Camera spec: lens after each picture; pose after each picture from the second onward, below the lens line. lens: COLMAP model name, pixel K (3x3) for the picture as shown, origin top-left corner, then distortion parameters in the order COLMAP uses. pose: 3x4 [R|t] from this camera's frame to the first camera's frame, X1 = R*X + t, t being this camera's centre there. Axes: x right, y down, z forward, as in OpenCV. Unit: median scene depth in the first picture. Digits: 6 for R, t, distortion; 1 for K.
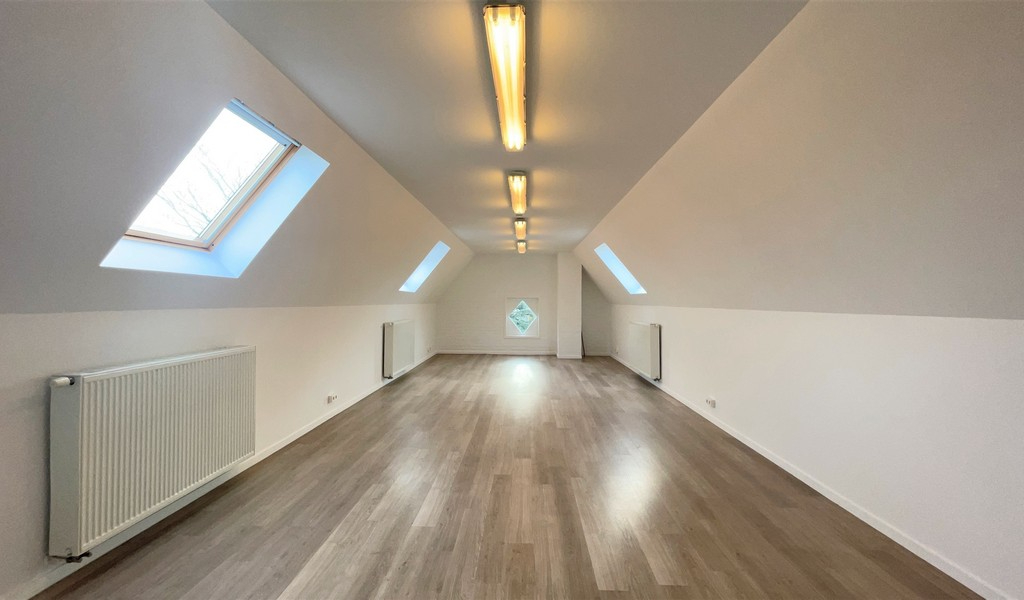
lens RADIAL K [[429.3, 0, 510.8], [0, 429.3, 299.7], [0, 0, 1]] dist [-0.003668, -0.000139]
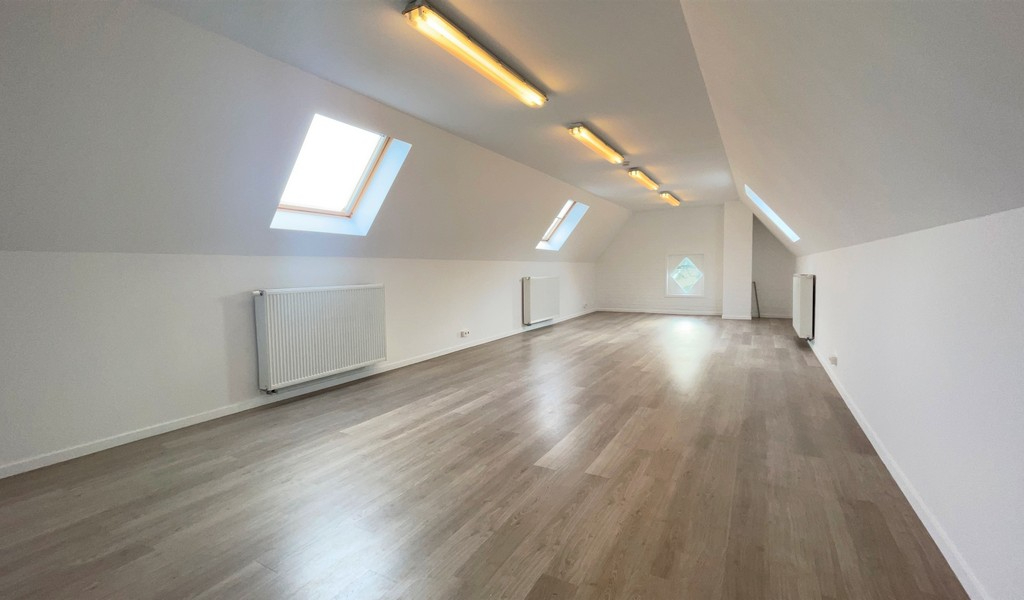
lens RADIAL K [[429.3, 0, 507.9], [0, 429.3, 298.5], [0, 0, 1]] dist [-0.003668, -0.000139]
pose [[0.882921, 0.011857, -0.469371, 0.354727], [0.022822, 0.997416, 0.068125, 0.055985], [0.468966, -0.070861, 0.880369, -0.045430]]
